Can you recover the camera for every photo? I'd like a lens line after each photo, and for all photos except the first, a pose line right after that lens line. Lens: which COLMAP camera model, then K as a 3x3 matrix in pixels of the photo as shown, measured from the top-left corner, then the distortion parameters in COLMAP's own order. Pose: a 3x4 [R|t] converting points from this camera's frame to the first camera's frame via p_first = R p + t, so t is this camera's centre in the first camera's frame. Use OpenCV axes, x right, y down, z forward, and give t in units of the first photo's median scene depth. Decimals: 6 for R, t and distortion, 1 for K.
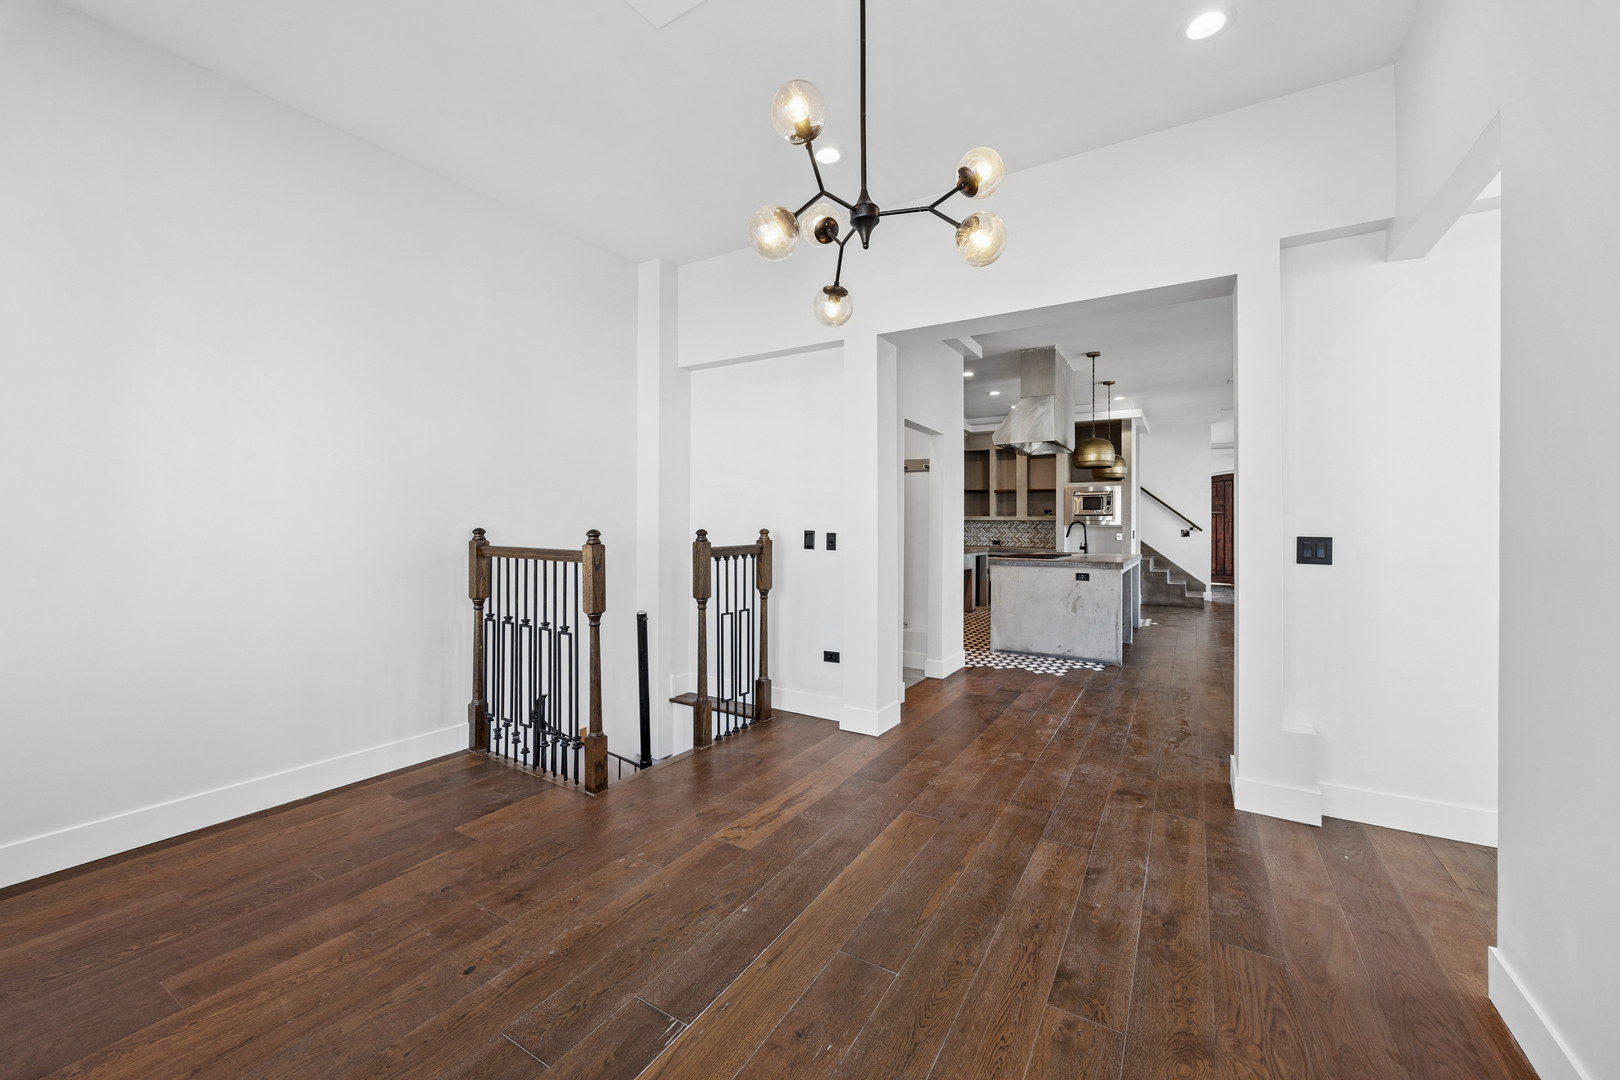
lens RADIAL K [[632.9, 0, 805.2], [0, 632.9, 527.8], [0, 0, 1]] dist [0.015690, -0.000315]
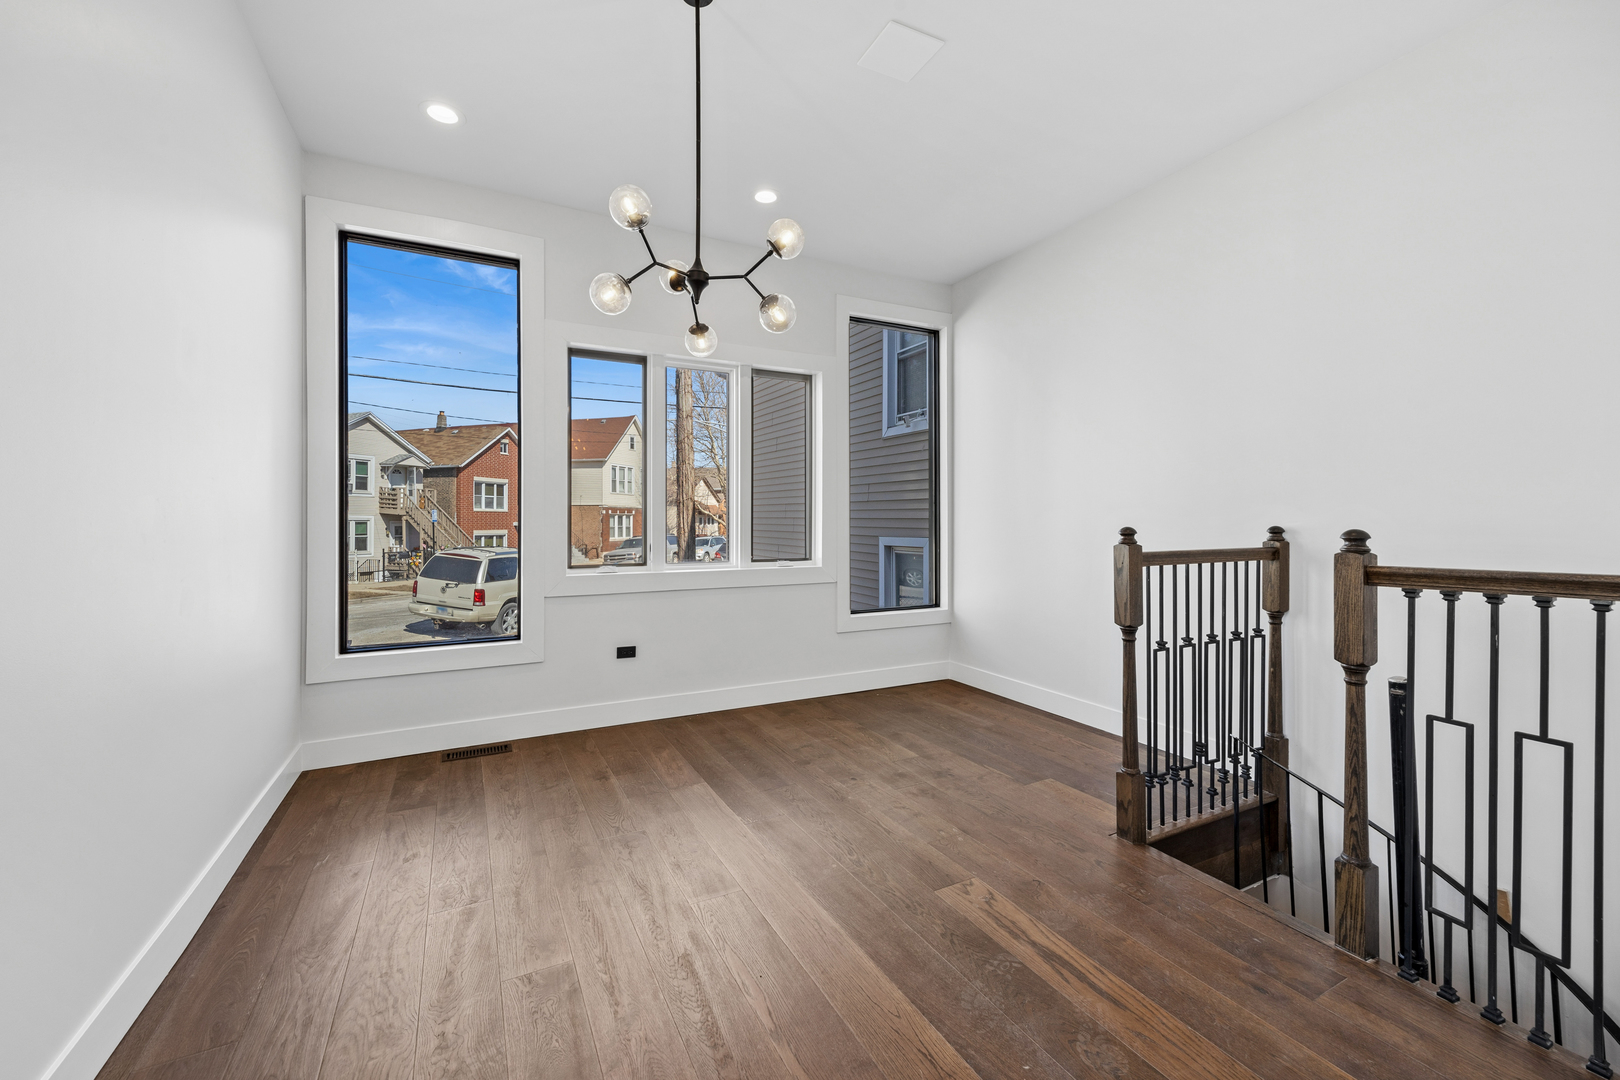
lens RADIAL K [[632.9, 0, 805.2], [0, 632.9, 527.8], [0, 0, 1]] dist [0.015690, -0.000315]
pose [[-0.509663, -0.007247, -0.860344, 0.667748], [-0.007843, 0.999962, -0.003777, 0.010502], [0.860339, 0.004823, -0.509700, 1.139287]]
